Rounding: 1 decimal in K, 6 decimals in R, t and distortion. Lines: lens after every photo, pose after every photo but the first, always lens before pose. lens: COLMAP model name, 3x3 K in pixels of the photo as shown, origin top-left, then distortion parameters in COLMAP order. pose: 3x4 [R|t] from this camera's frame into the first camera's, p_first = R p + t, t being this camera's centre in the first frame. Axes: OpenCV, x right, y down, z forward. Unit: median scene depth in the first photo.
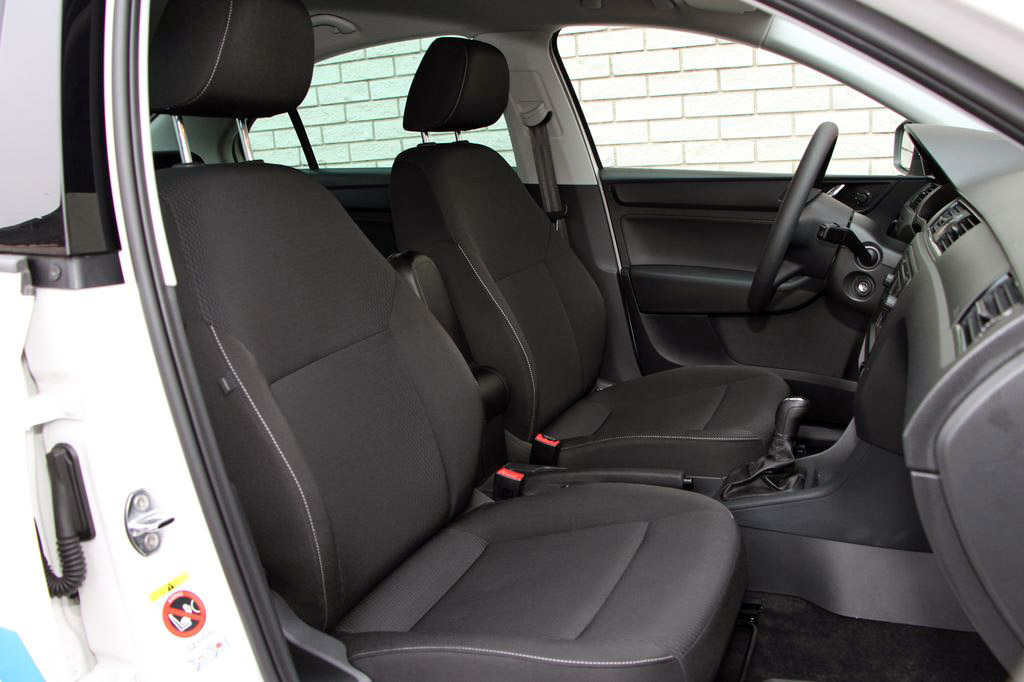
lens RADIAL K [[834.1, 0, 514.3], [0, 834.1, 342.6], [0, 0, 1]] dist [-0.120924, 0.083089]
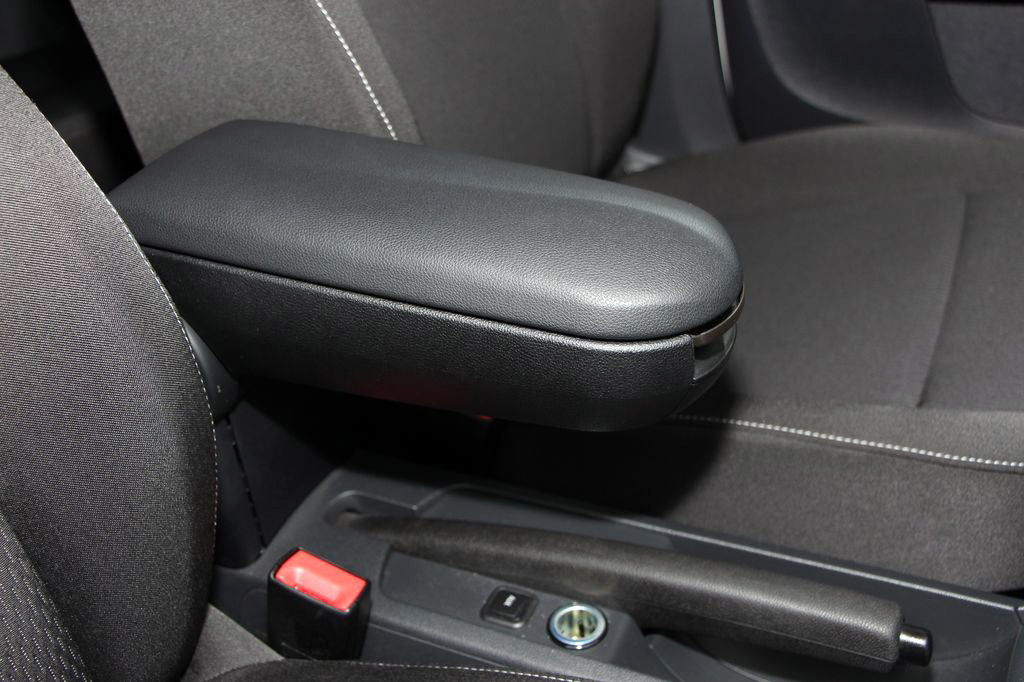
lens RADIAL K [[1101.0, 0, 516.2], [0, 1101.0, 339.4], [0, 0, 1]] dist [-0.005068, 0.000000]
pose [[0.999854, 0.016974, -0.001811, 0.050856], [-0.015508, 0.947519, 0.319322, -0.041721], [0.007136, -0.319247, 0.947645, 0.493948]]
